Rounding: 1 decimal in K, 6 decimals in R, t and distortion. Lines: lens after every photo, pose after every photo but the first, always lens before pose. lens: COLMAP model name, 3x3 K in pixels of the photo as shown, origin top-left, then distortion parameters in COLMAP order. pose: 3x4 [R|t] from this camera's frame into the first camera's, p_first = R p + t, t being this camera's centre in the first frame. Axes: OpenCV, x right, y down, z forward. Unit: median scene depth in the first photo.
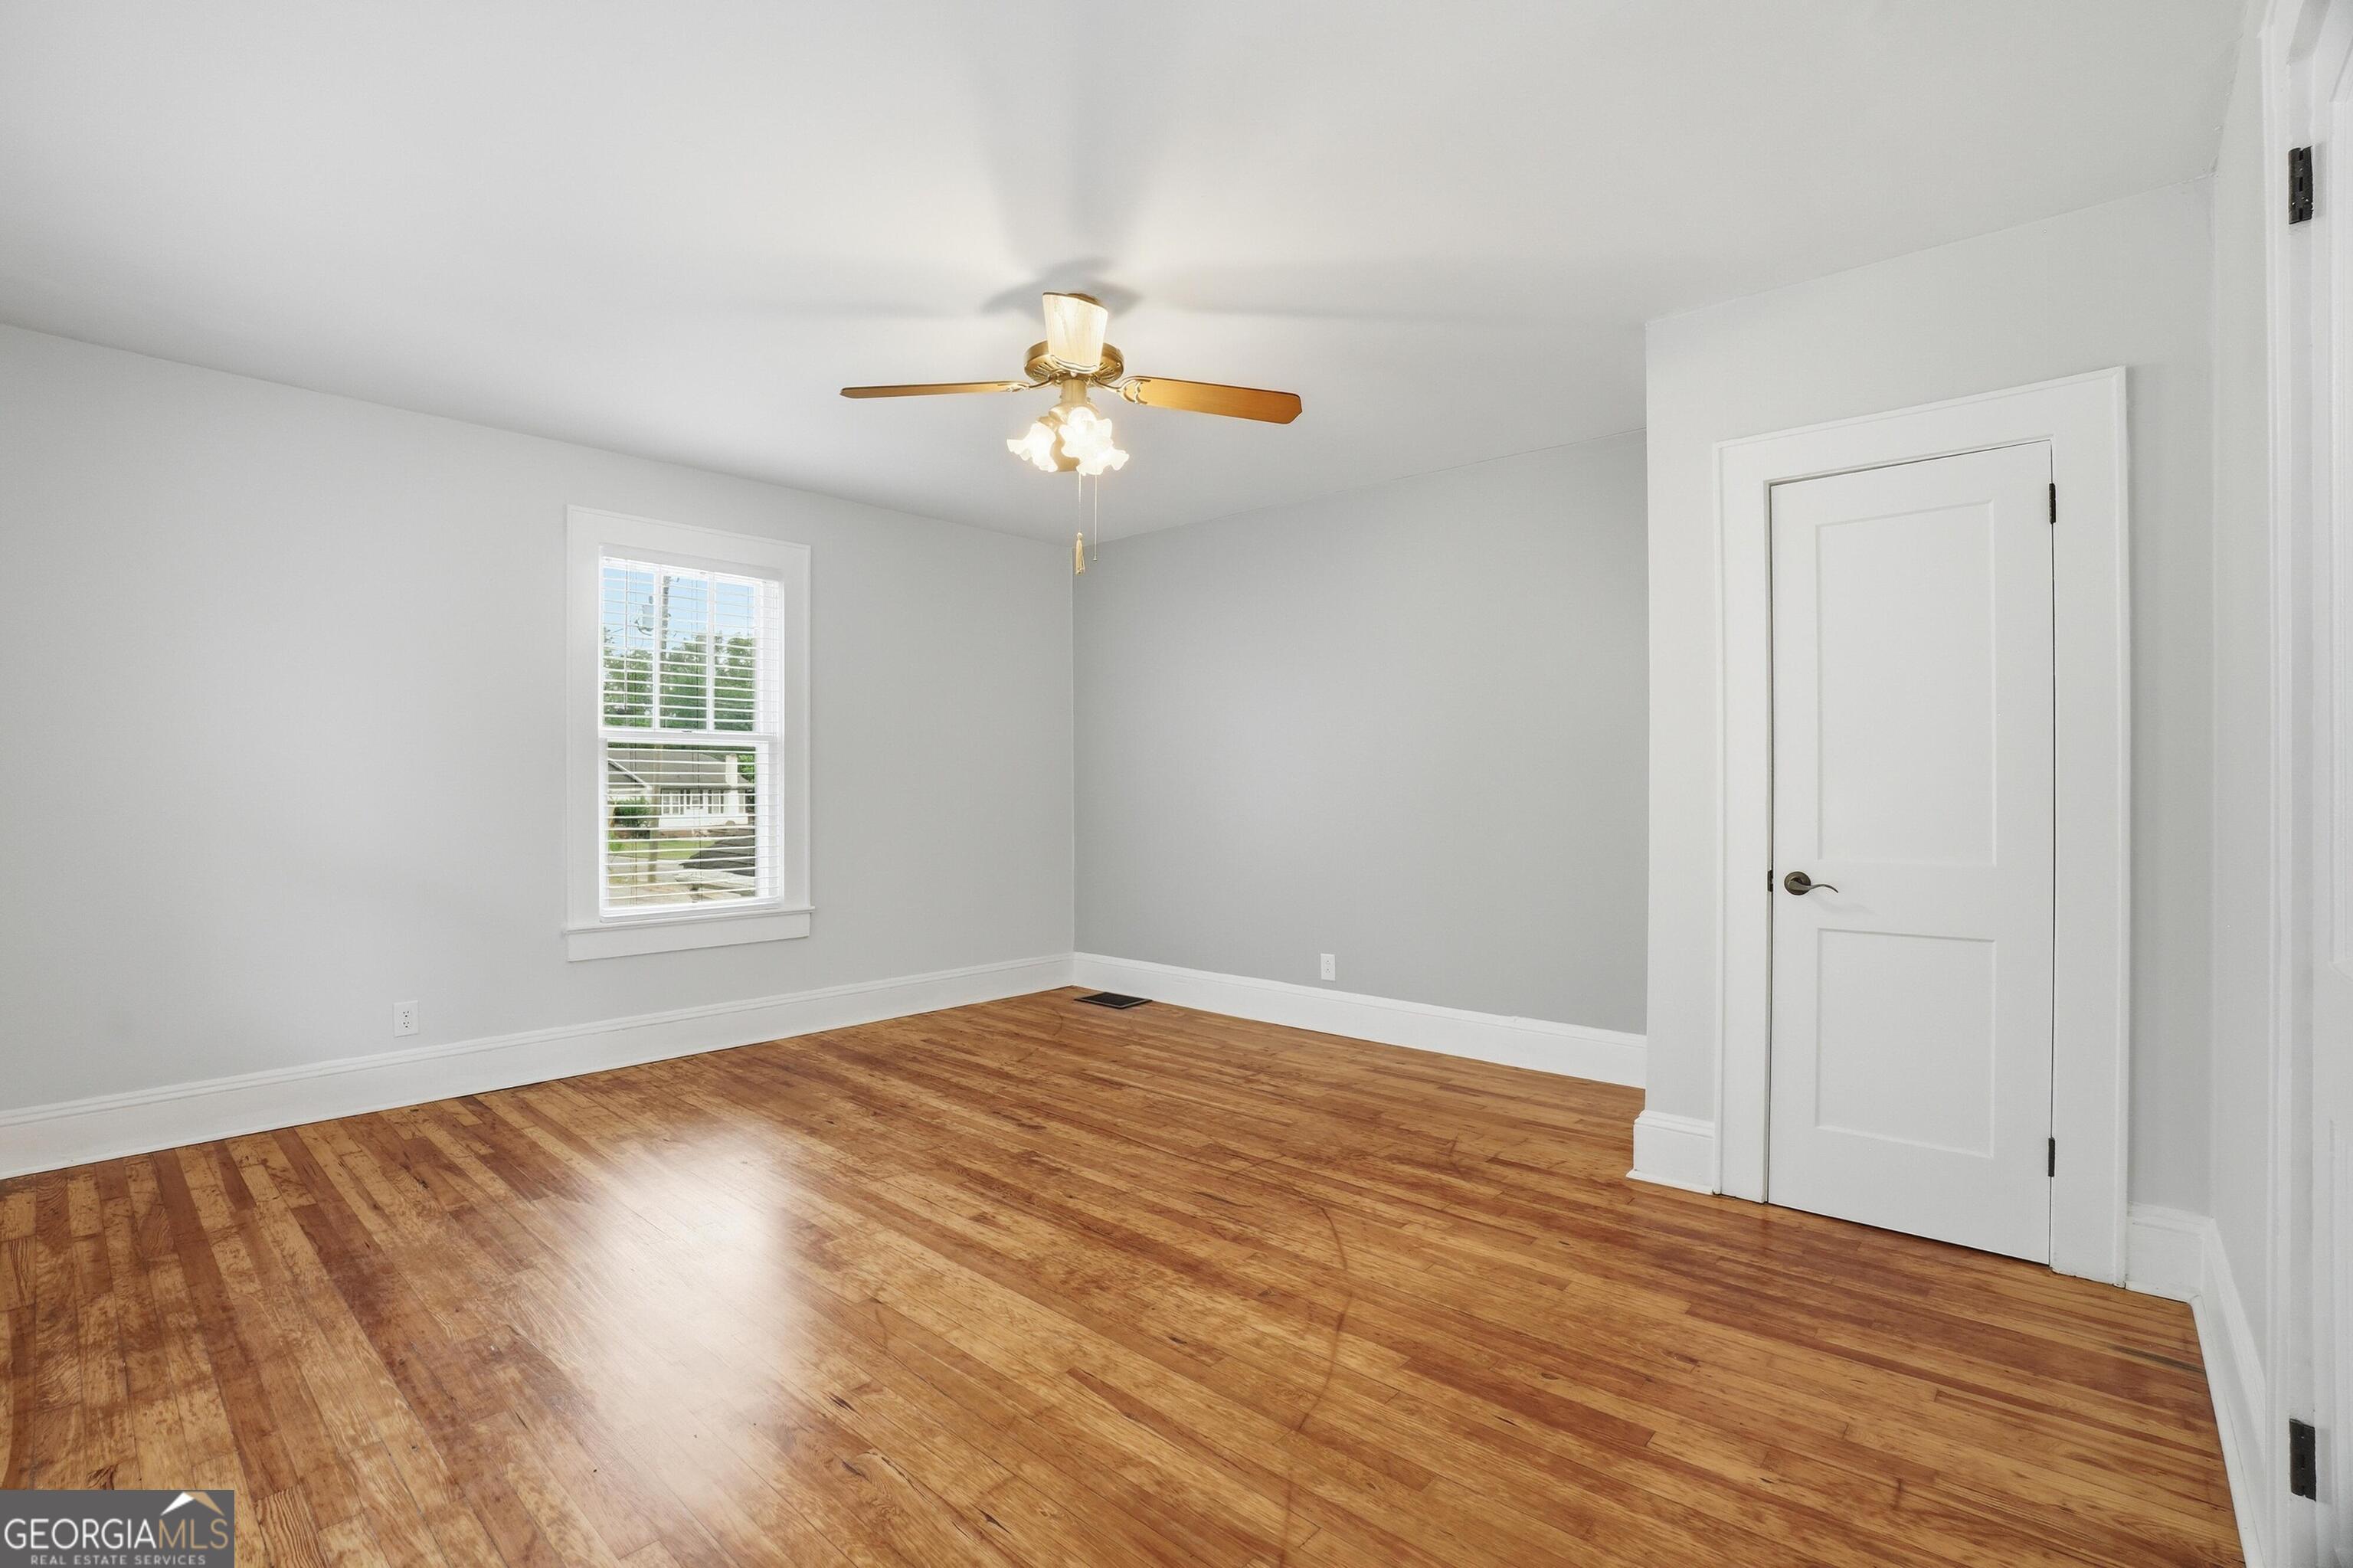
lens RADIAL K [[1028.7, 0, 1173.8], [0, 1028.7, 789.1], [0, 0, 1]] dist [-0.003942, 0.000048]
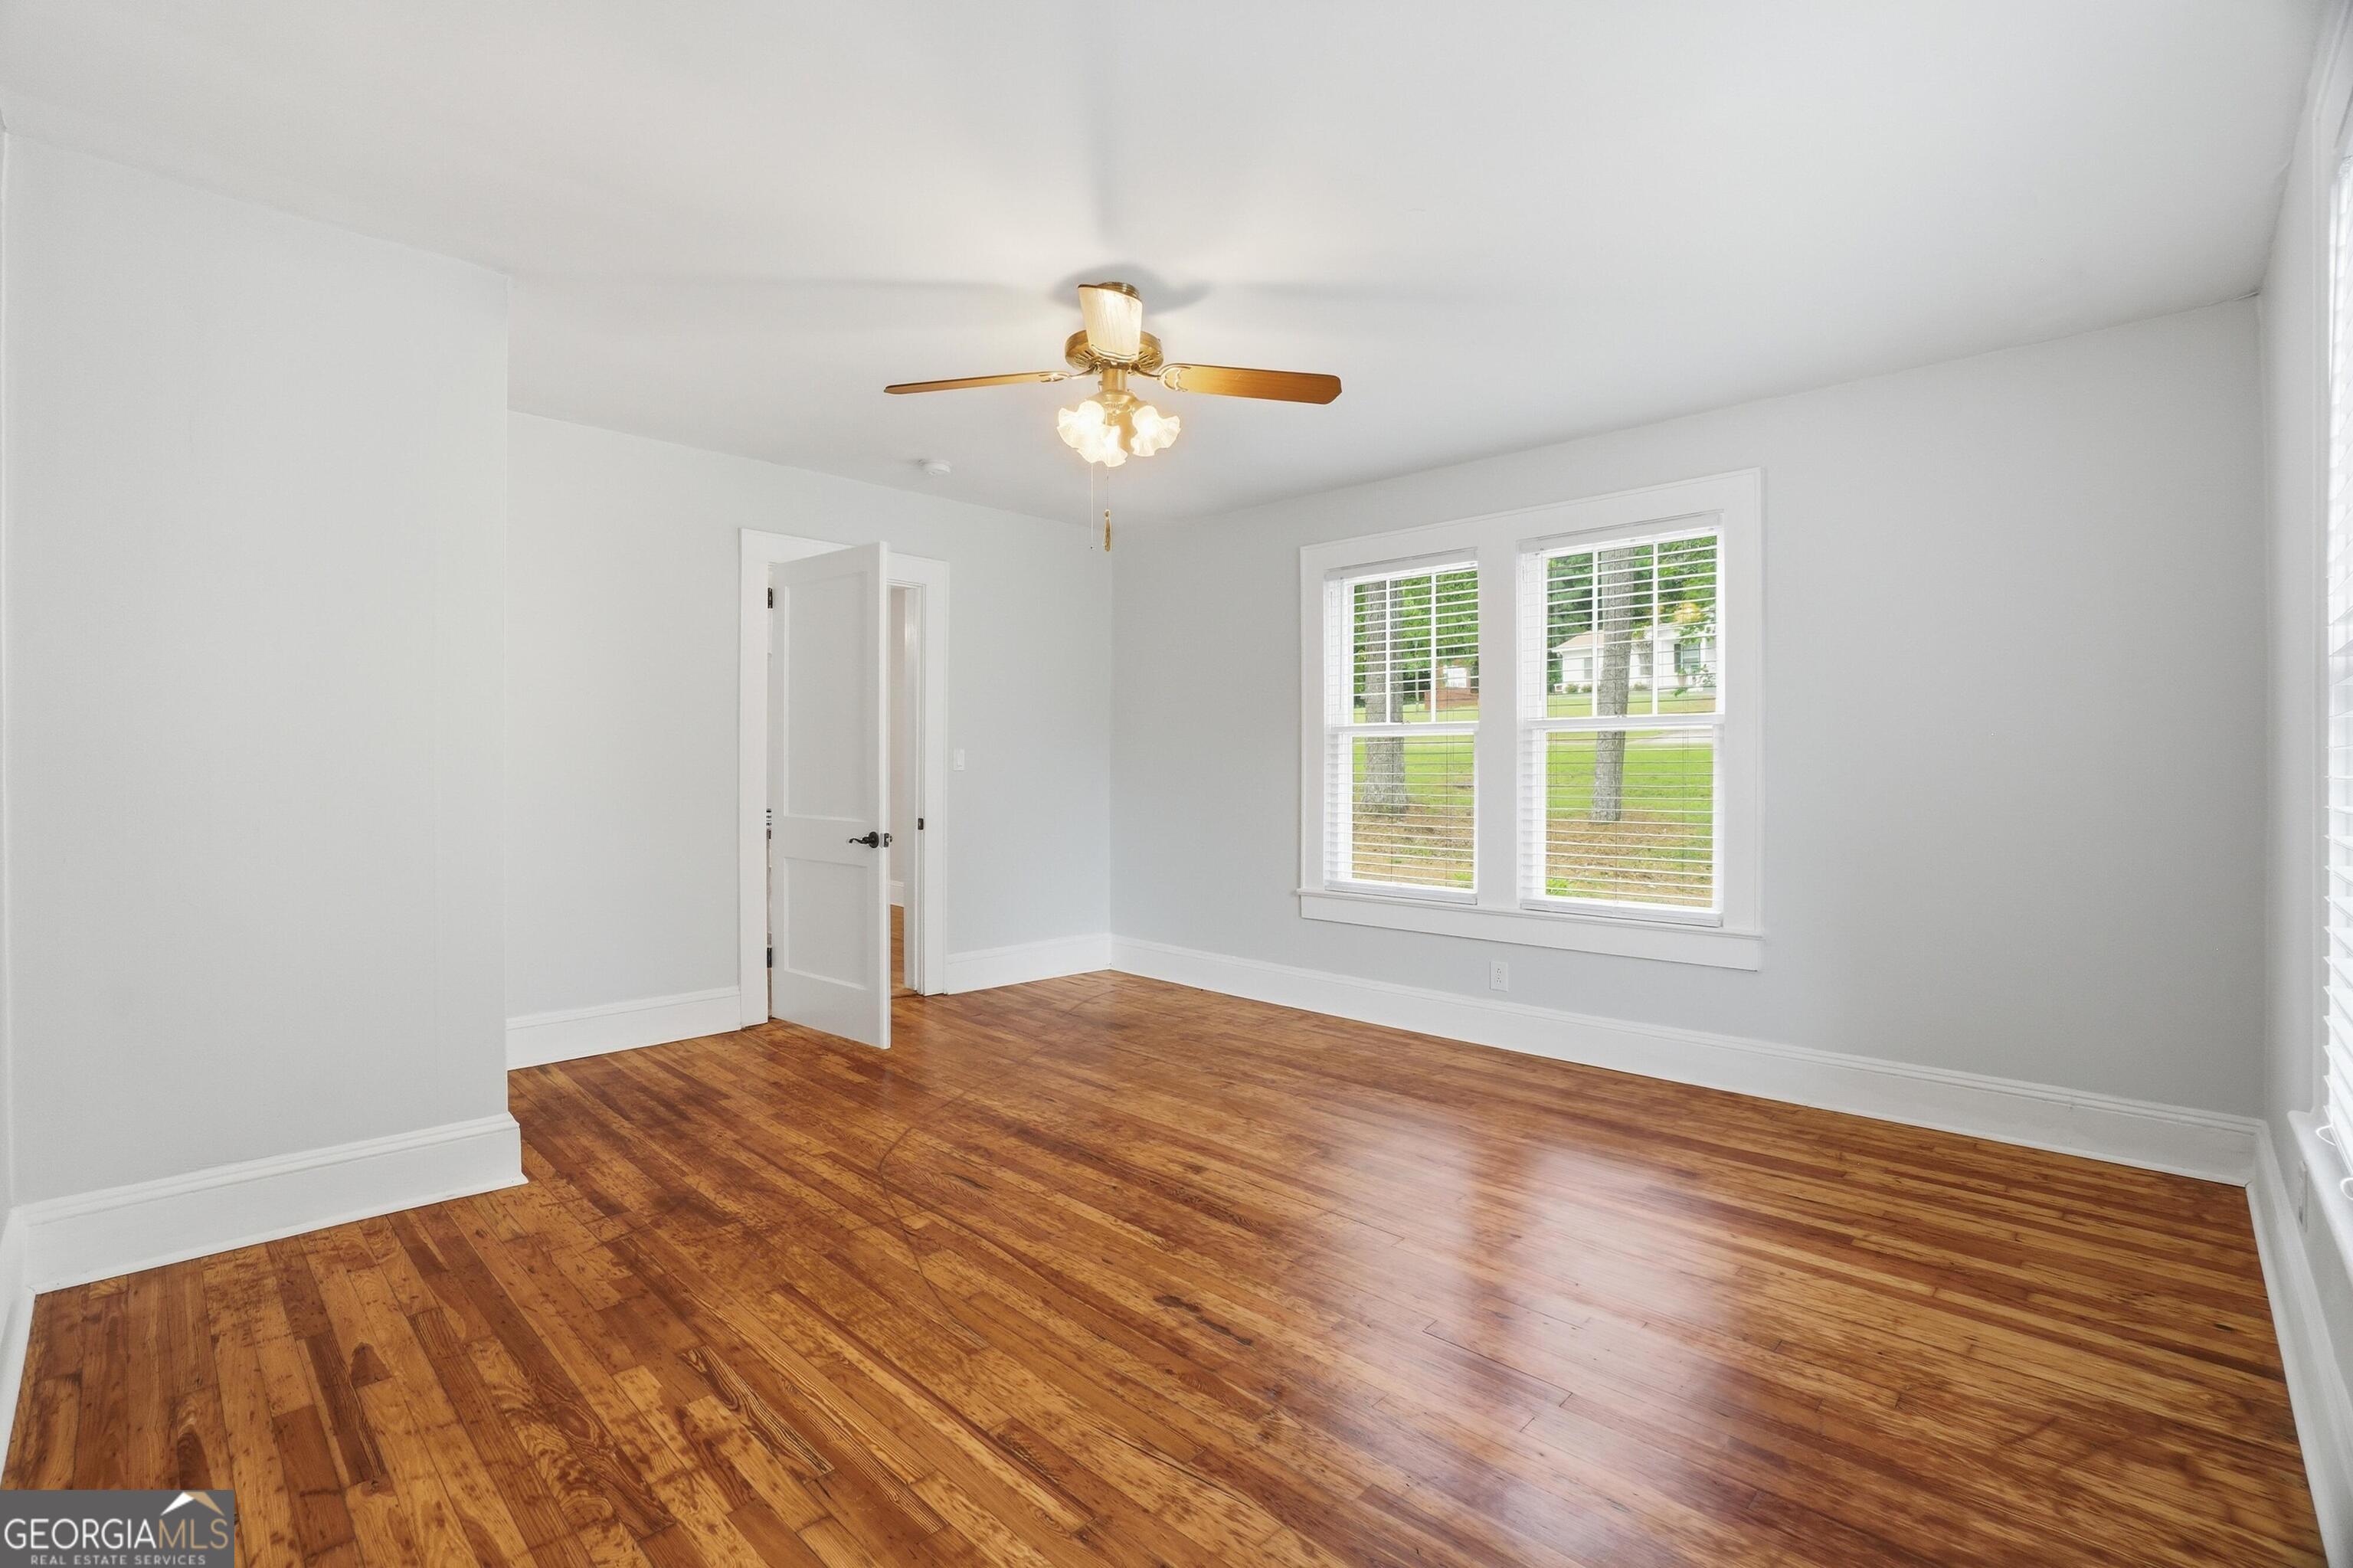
lens RADIAL K [[1028.7, 0, 1180.2], [0, 1028.7, 781.8], [0, 0, 1]] dist [-0.003942, 0.000048]
pose [[-0.999429, -0.004786, 0.033450, -0.193653], [-0.004233, 0.999854, 0.016575, -0.009190], [-0.033525, 0.016424, -0.999303, 1.974634]]
